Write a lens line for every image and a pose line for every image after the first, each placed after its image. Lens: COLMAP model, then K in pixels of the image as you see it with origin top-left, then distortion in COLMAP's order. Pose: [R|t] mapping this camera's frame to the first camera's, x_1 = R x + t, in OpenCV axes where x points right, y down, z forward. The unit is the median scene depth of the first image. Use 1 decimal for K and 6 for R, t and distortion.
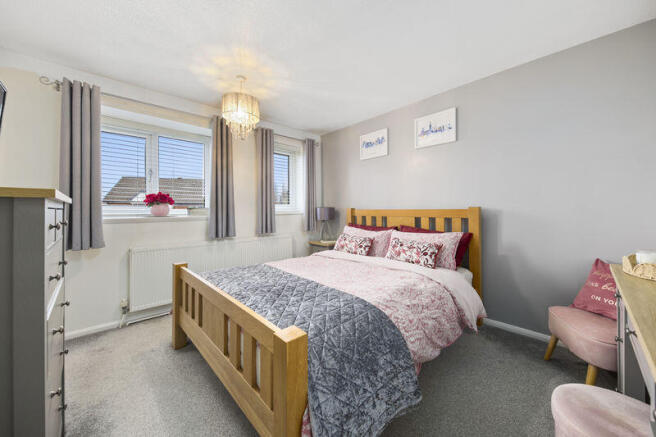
lens RADIAL K [[236.0, 0, 327.8], [0, 236.0, 212.2], [0, 0, 1]] dist [-0.002240, -0.000706]
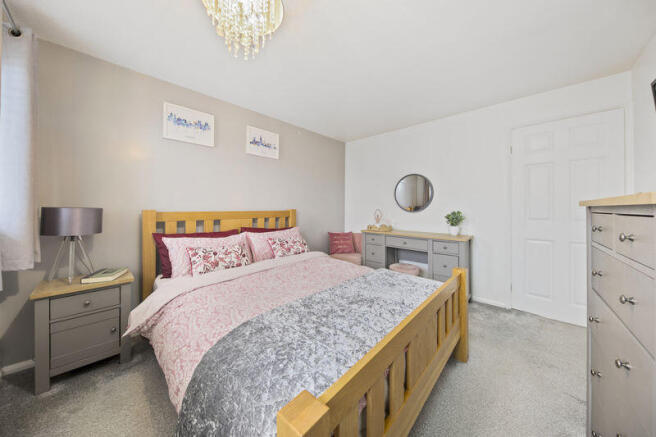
lens RADIAL K [[223.3, 0, 326.2], [0, 223.3, 207.9], [0, 0, 1]] dist [-0.007164, -0.000948]
pose [[-0.083982, 0.012484, 0.996389, -0.585172], [0.016730, 0.999798, -0.011117, -0.008002], [-0.996327, 0.015736, -0.084173, 0.670034]]
